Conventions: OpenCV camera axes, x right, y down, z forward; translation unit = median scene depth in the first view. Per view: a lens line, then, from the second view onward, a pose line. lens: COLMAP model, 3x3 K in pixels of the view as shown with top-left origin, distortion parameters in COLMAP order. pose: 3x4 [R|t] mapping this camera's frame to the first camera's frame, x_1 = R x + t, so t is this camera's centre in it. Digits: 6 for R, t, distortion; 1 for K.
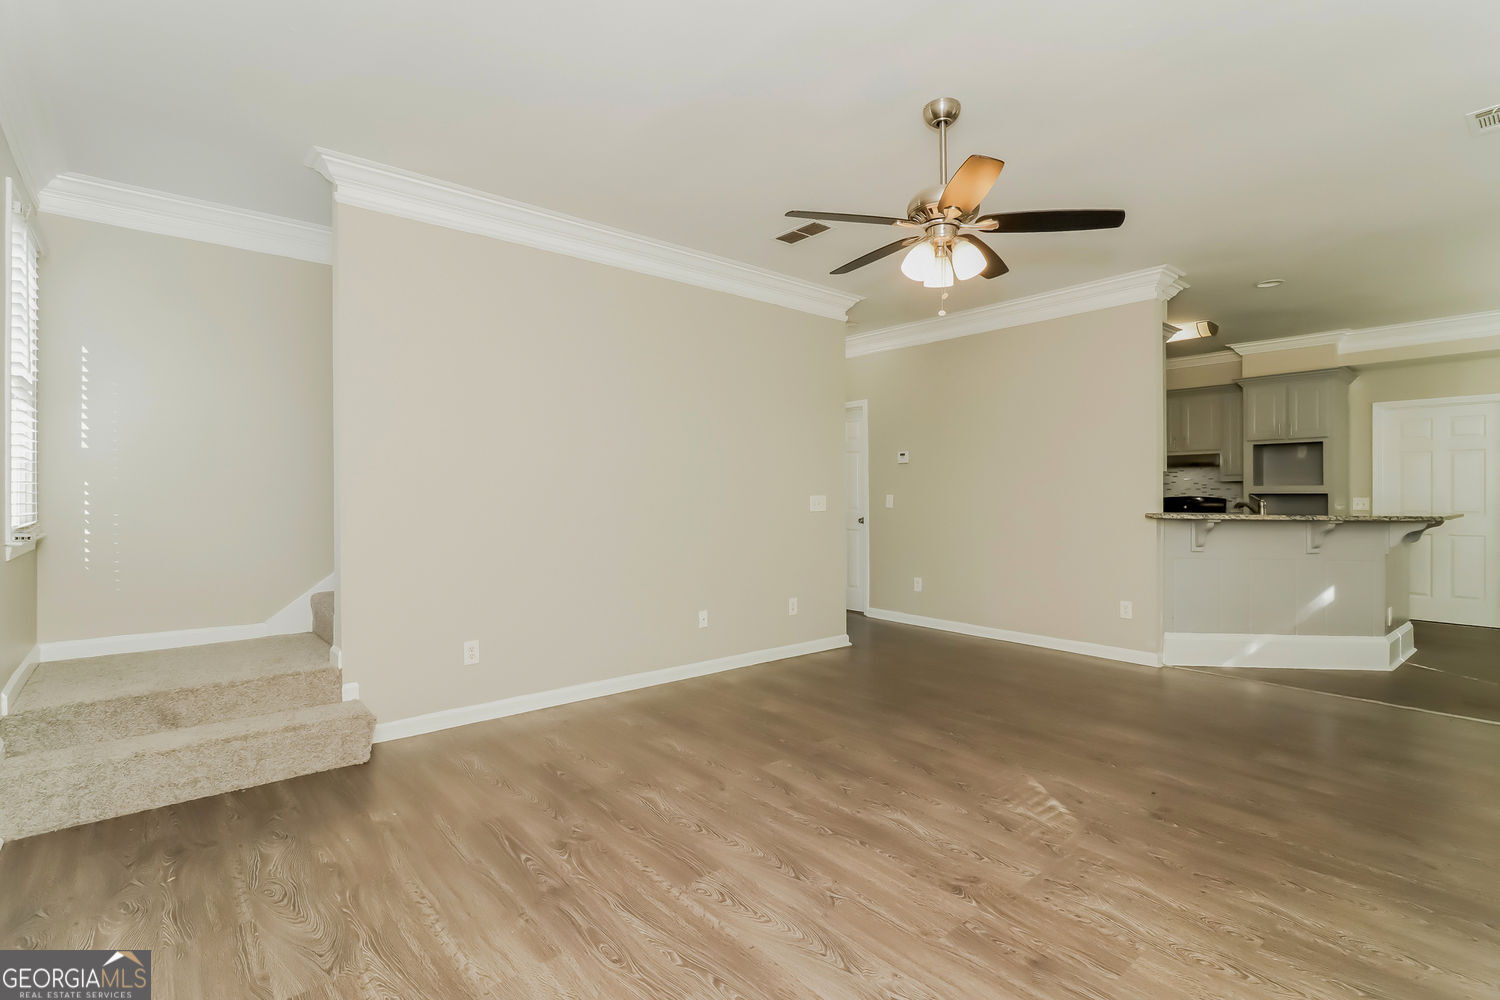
lens RADIAL K [[709.1, 0, 757.4], [0, 709.1, 496.3], [0, 0, 1]] dist [-0.002670, -0.000559]
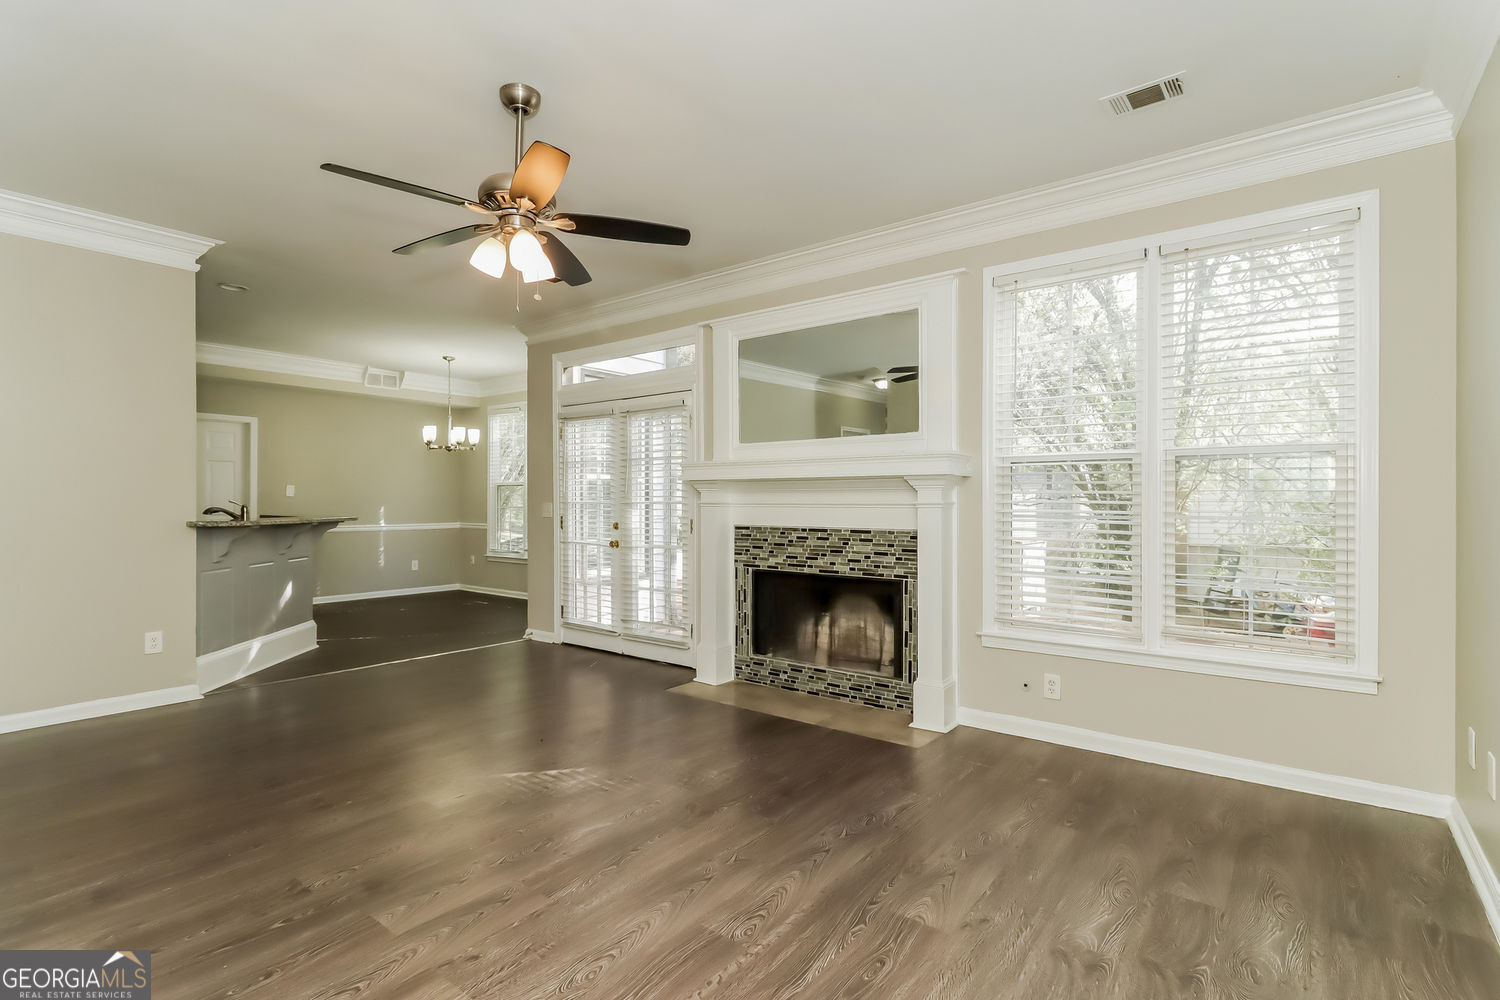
lens RADIAL K [[709.1, 0, 757.8], [0, 709.1, 499.8], [0, 0, 1]] dist [-0.002670, -0.000559]
pose [[-0.212564, 0.002445, 0.977144, -0.762640], [-0.000976, 0.999996, -0.002715, -0.002238], [-0.977147, -0.001531, -0.212561, 0.918680]]
